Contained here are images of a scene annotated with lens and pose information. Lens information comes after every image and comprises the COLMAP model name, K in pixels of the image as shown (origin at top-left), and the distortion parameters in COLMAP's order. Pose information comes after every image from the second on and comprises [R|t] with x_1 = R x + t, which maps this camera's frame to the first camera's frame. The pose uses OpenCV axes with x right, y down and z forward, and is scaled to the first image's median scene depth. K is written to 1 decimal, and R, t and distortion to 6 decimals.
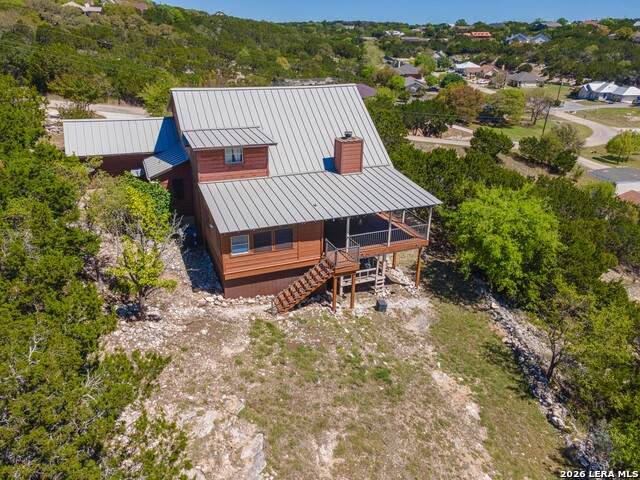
lens RADIAL K [[455.3, 0, 322.4], [0, 455.3, 242.4], [0, 0, 1]] dist [0.054713, 0.002540]
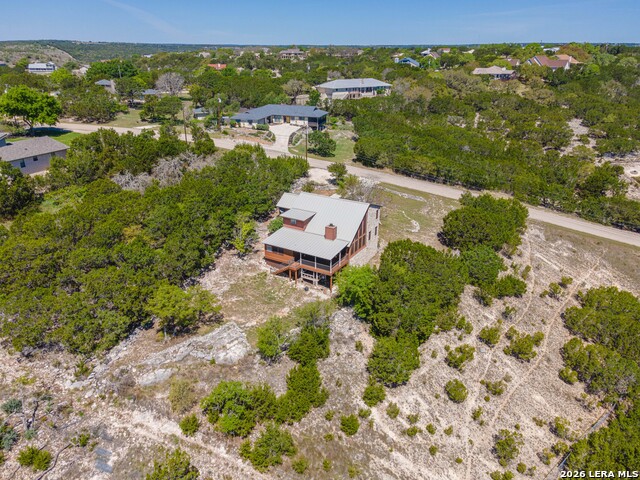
lens RADIAL K [[455.3, 0, 322.4], [0, 455.3, 242.4], [0, 0, 1]] dist [0.054713, 0.002540]
pose [[0.603093, 0.304829, -0.737128, 0.318471], [-0.328352, 0.937048, 0.118856, -0.071200], [0.726955, 0.170356, 0.665218, -0.115032]]
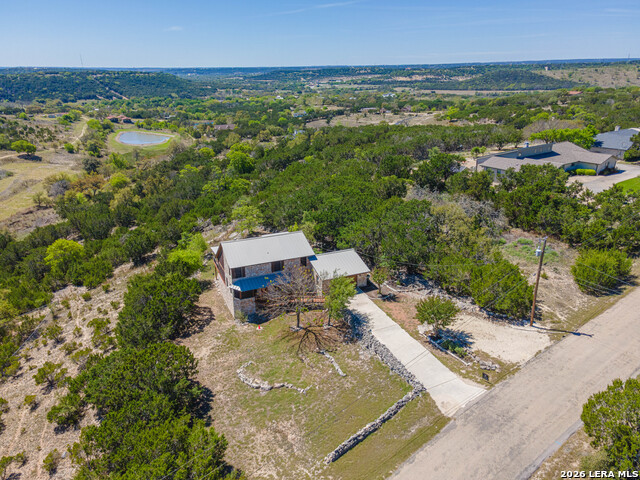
lens RADIAL K [[460.4, 0, 320.0], [0, 460.4, 240.0], [0, 0, 1]] dist [0.053680, 0.001299]
pose [[-0.999927, 0.009746, -0.007180, -0.071766], [0.001843, 0.708798, 0.705409, -0.359443], [0.011965, 0.705344, -0.708764, 0.490881]]
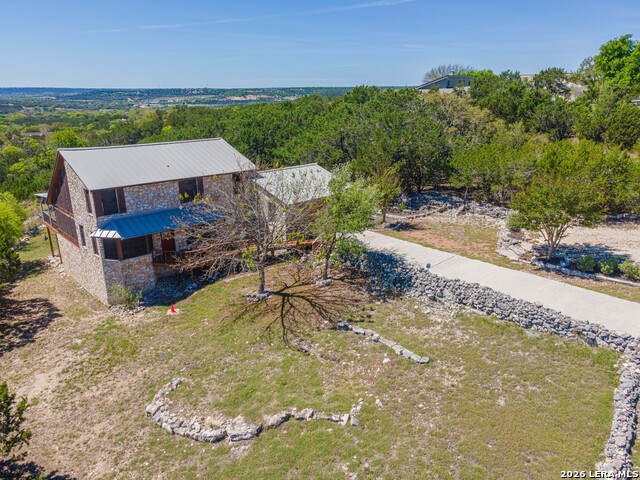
lens RADIAL K [[460.4, 0, 320.0], [0, 460.4, 240.0], [0, 0, 1]] dist [0.053680, 0.001299]
pose [[-0.939810, 0.111386, -0.323033, -0.021703], [-0.136043, 0.745246, 0.652764, -0.182469], [0.313448, 0.657420, -0.685237, 0.392820]]
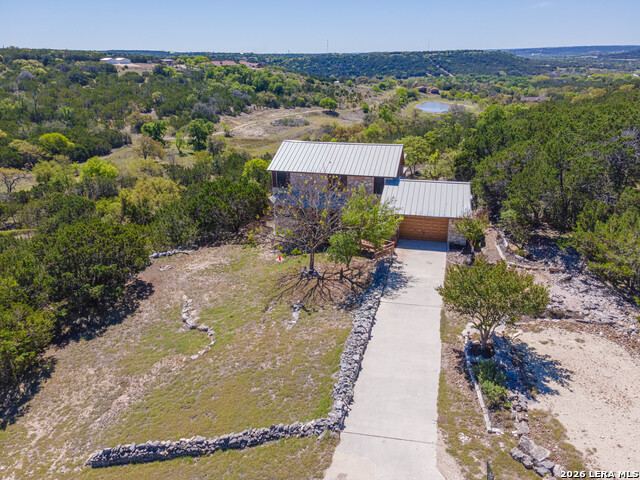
lens RADIAL K [[460.4, 0, 320.0], [0, 460.4, 240.0], [0, 0, 1]] dist [0.053680, 0.001299]
pose [[-0.796218, -0.215719, 0.565245, -0.191991], [0.262583, 0.718478, 0.644080, -0.212139], [-0.545057, 0.661252, -0.515422, 0.388396]]
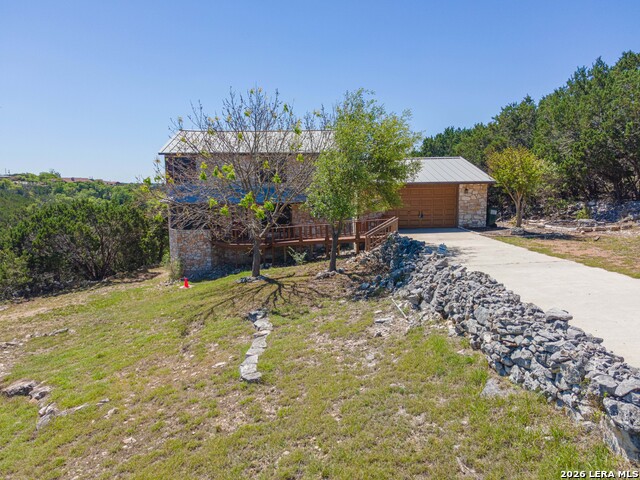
lens RADIAL K [[460.4, 0, 320.0], [0, 460.4, 240.0], [0, 0, 1]] dist [0.053680, 0.001299]
pose [[-0.935661, -0.032262, 0.351423, -0.119567], [0.155923, 0.855547, 0.493687, -0.119906], [-0.316586, 0.516719, -0.795472, 0.371720]]
